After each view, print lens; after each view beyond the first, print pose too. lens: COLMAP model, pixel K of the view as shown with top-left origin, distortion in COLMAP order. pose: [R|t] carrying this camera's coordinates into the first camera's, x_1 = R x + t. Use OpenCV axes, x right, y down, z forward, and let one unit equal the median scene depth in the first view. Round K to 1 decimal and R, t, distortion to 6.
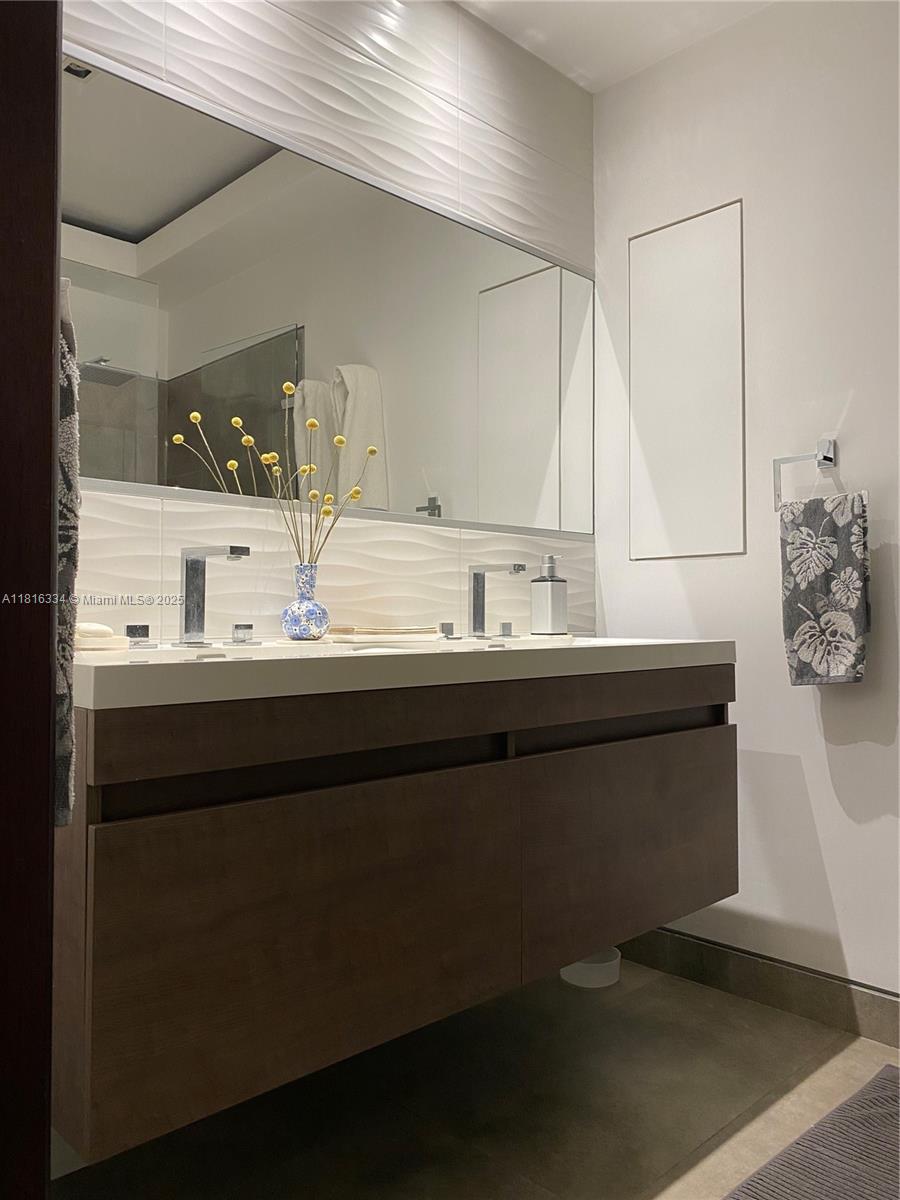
lens RADIAL K [[920.4, 0, 450.0], [0, 920.4, 600.0], [0, 0, 1]] dist [0.053431, -0.080819]
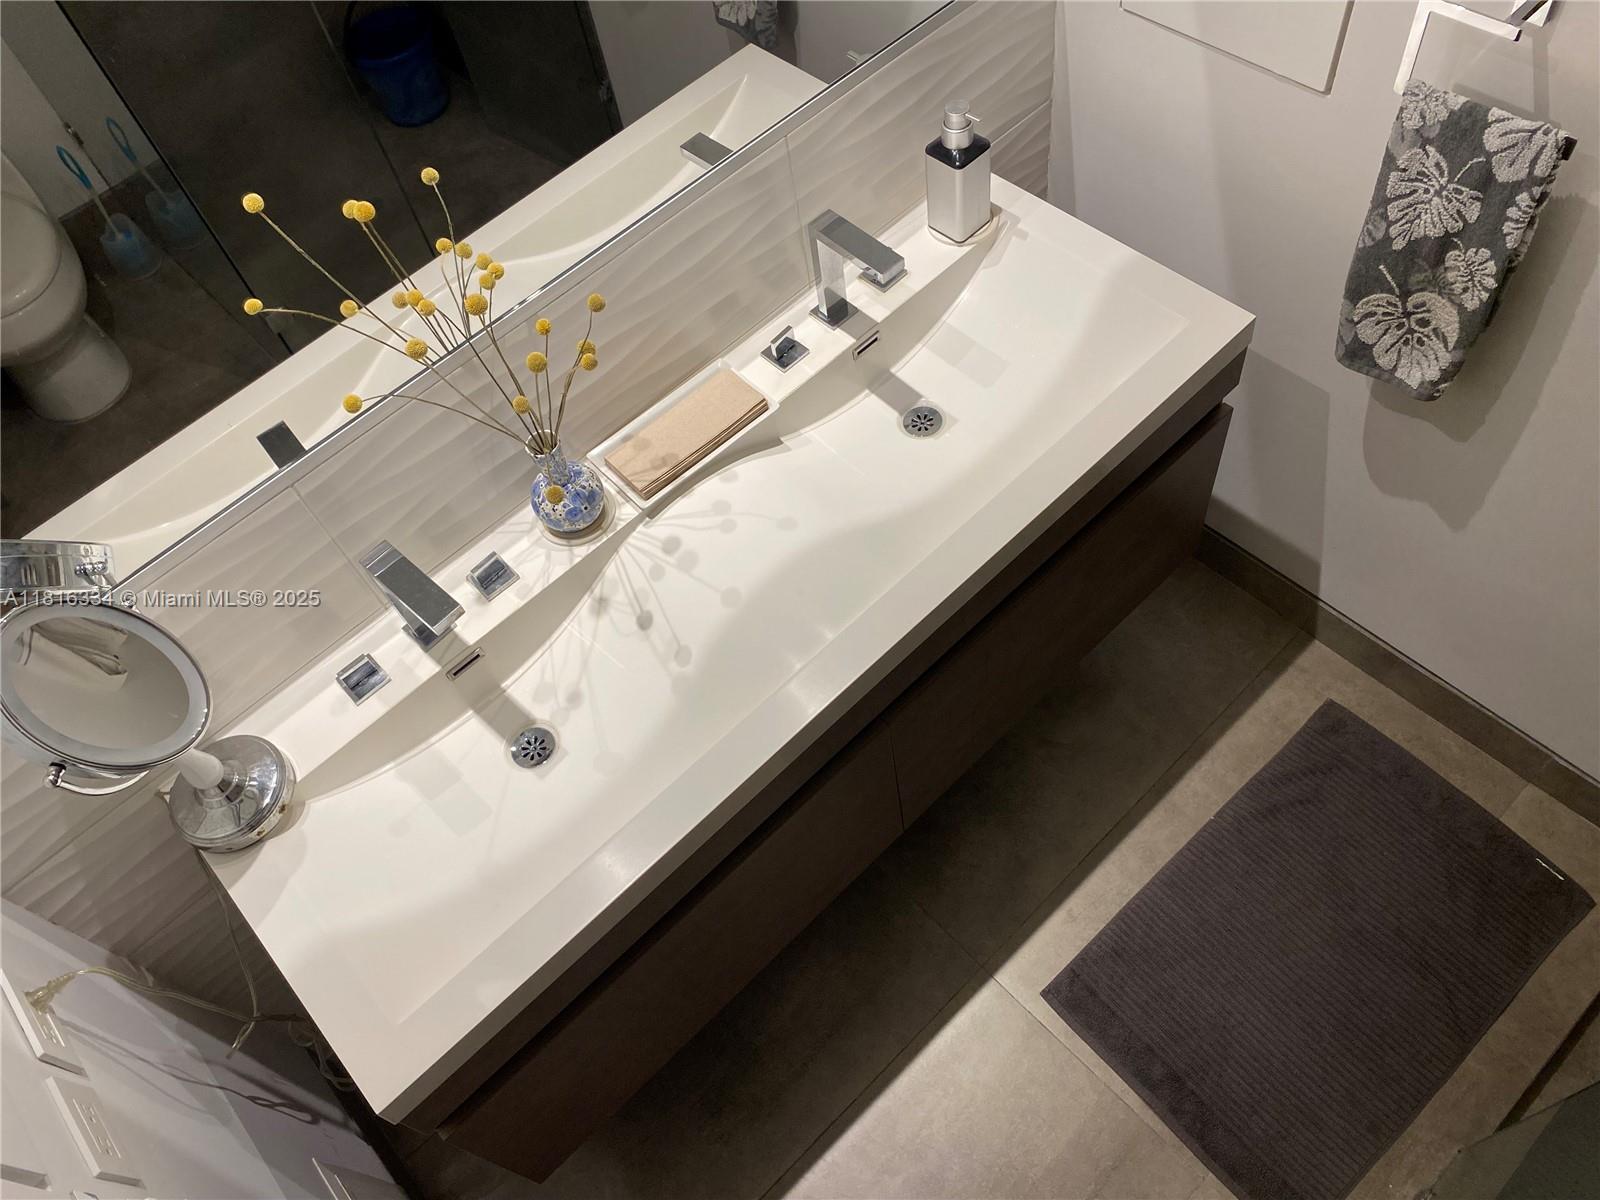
lens RADIAL K [[1214.7, 0, 800.0], [0, 1214.7, 600.0], [0, 0, 1]] dist [0.039944, -0.006594]
pose [[0.992435, -0.043690, -0.114732, 0.096099], [0.120187, 0.536392, 0.835367, -0.568783], [0.025044, -0.842837, 0.537586, 0.404952]]
